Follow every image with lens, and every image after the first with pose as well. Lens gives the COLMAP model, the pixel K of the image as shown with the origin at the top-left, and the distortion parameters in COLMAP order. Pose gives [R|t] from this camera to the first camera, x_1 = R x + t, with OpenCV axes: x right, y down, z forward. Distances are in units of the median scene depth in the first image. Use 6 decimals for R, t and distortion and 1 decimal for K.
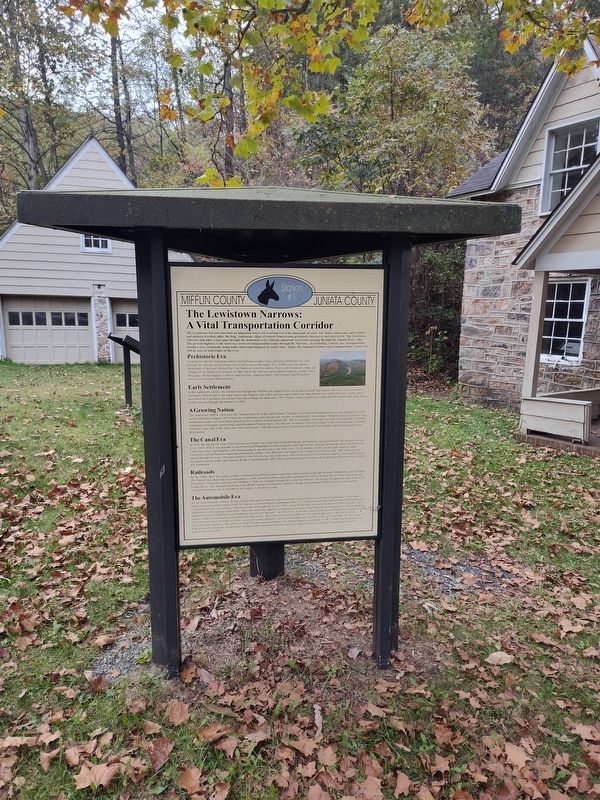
lens RADIAL K [[546.4, 0, 287.2], [0, 546.4, 413.5], [0, 0, 1]] dist [0.058208, -0.043599]
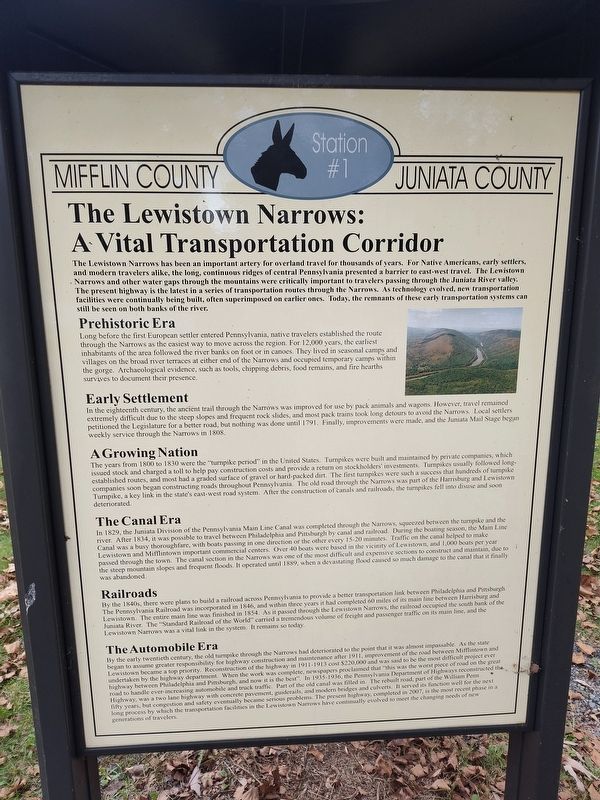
lens RADIAL K [[546.4, 0, 287.2], [0, 546.4, 413.5], [0, 0, 1]] dist [0.058208, -0.043599]
pose [[0.997650, 0.004236, -0.068383, -0.001081], [-0.001410, 0.999145, 0.041326, -0.054077], [0.068500, -0.041133, 0.996803, 0.593098]]
